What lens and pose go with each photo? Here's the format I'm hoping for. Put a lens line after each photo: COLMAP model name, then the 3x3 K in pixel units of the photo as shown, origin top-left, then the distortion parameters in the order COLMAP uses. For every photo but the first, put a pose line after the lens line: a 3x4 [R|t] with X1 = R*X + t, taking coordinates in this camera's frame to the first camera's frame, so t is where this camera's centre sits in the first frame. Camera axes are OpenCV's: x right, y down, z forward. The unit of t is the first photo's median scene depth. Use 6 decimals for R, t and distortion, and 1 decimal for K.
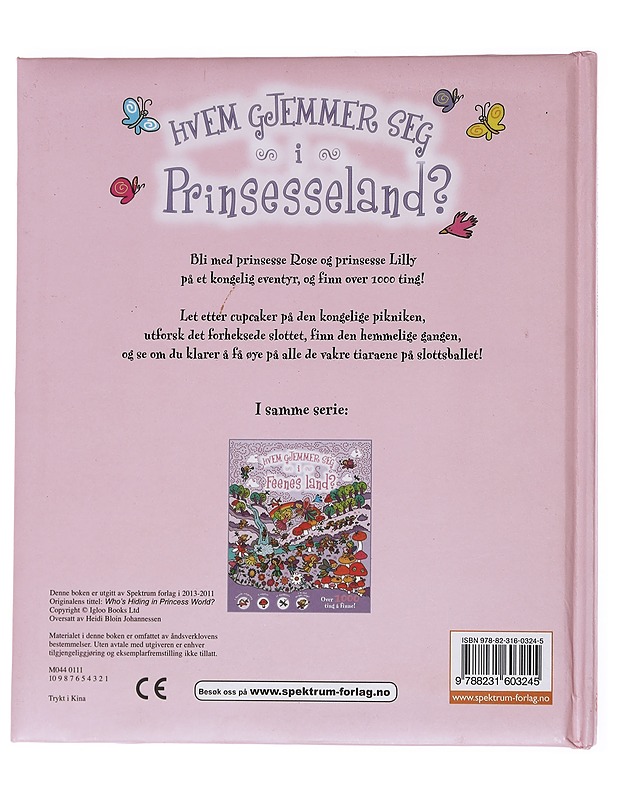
lens RADIAL K [[2583.9, 0, 310.0], [0, 2583.9, 400.5], [0, 0, 1]] dist [0.034544, 0.000000]
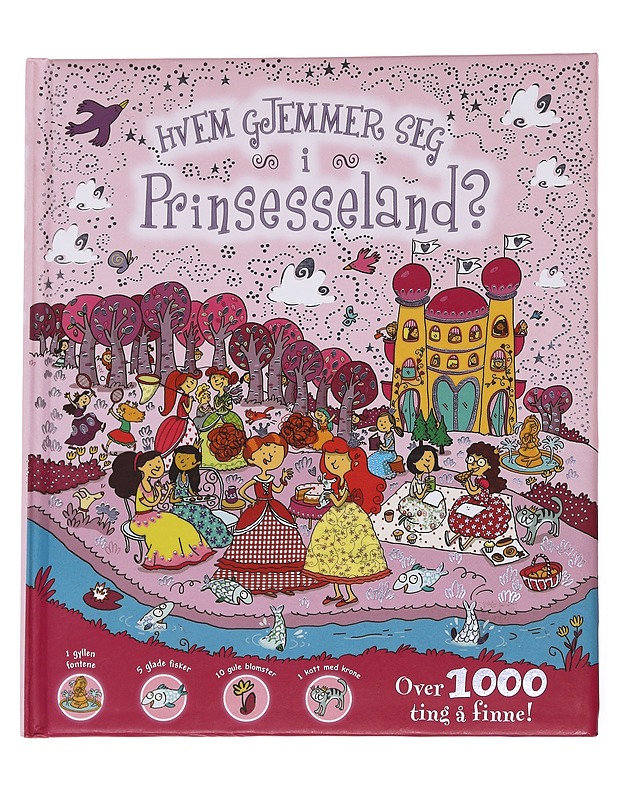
lens RADIAL K [[2583.9, 0, 308.1], [0, 2583.9, 399.5], [0, 0, 1]] dist [0.034544, 0.000000]
pose [[0.999996, -0.002270, 0.001417, -0.004517], [0.002278, 0.999980, -0.005846, -0.012666], [-0.001404, 0.005849, 0.999982, 0.170132]]
